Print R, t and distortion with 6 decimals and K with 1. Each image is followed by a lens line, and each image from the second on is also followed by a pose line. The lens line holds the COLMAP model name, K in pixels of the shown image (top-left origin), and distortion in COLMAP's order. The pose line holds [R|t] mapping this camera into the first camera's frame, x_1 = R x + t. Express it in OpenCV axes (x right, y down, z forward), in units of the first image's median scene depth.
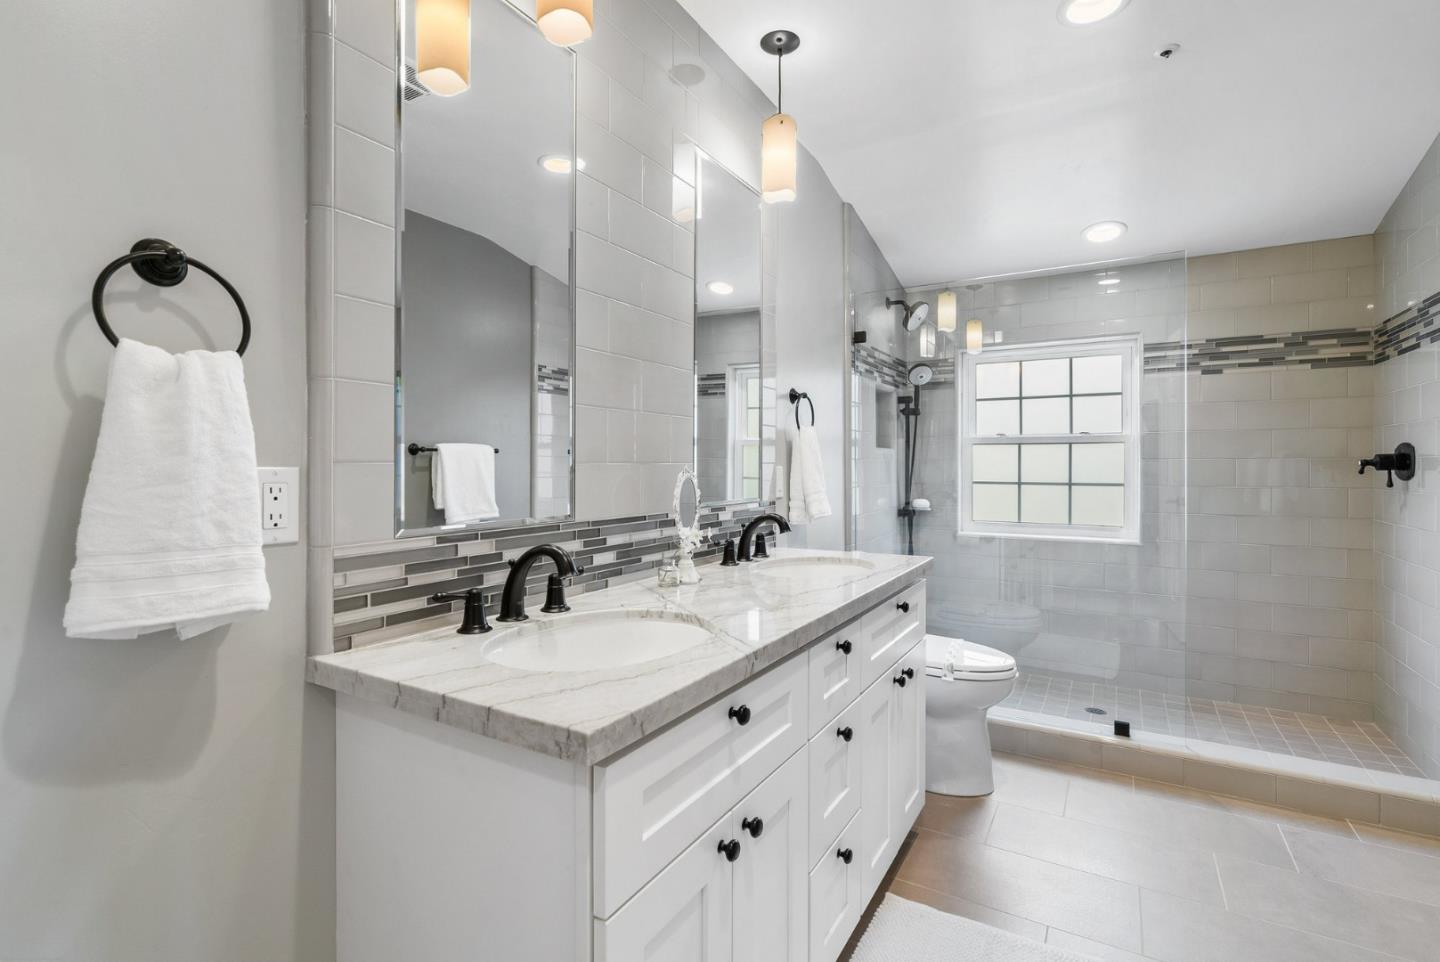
lens RADIAL K [[671.8, 0, 720.2], [0, 671.8, 483.8], [0, 0, 1]] dist [-0.004971, 0.000901]
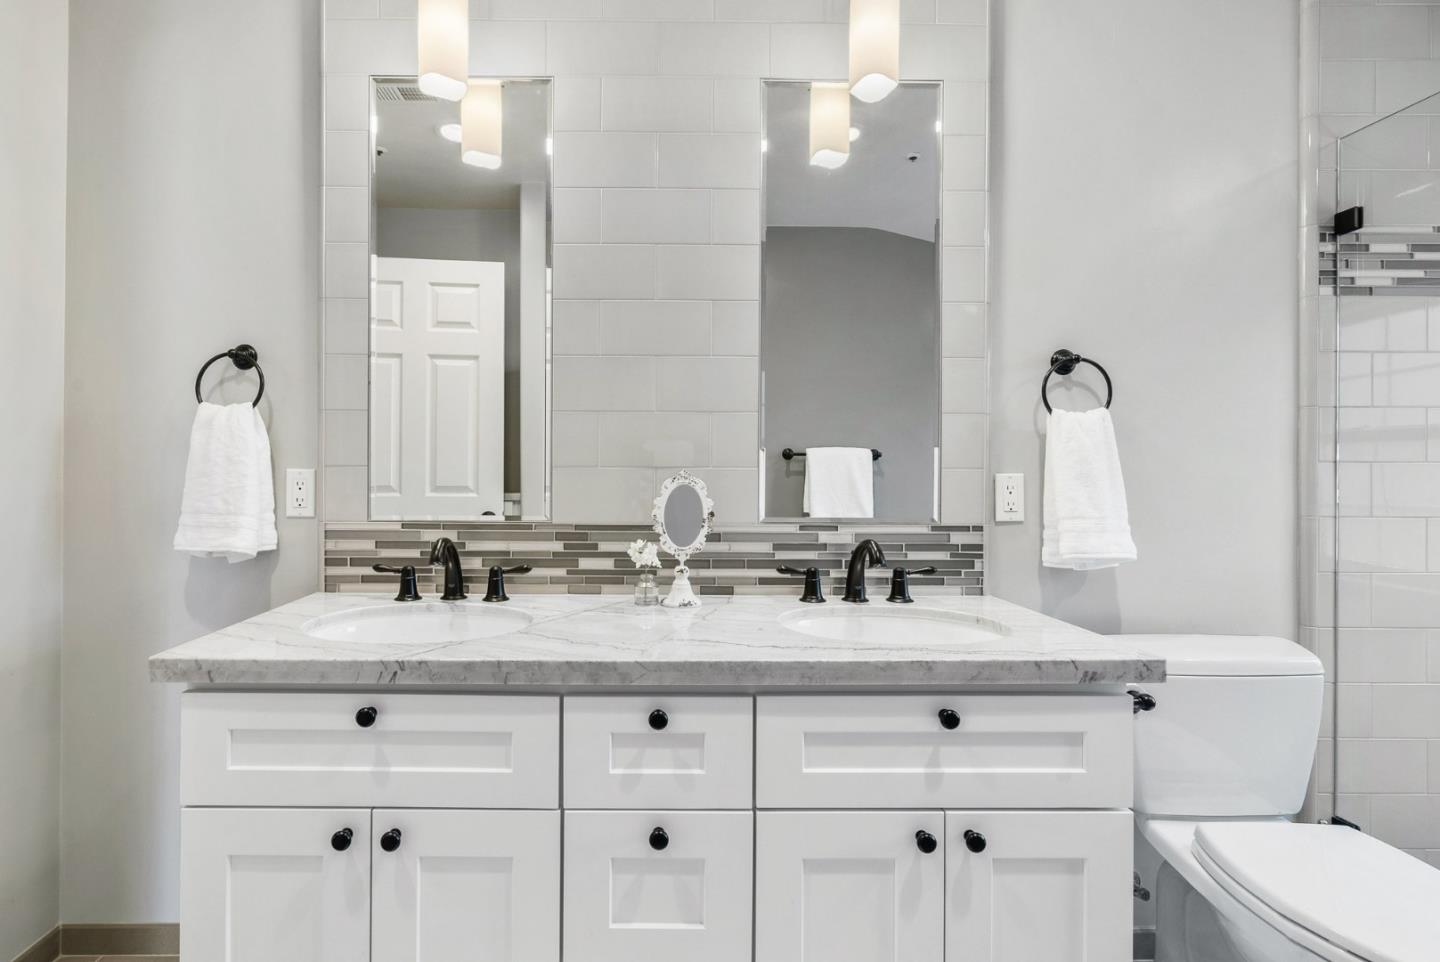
lens RADIAL K [[447.0, 0, 720.0], [0, 447.0, 481.0], [0, 0, 1]] dist [-0.000826, 0.000026]
pose [[0.511840, 0.023477, -0.858760, 0.378220], [-0.029290, 0.999522, 0.009868, -0.017969], [0.858581, 0.020102, 0.512283, 0.632906]]
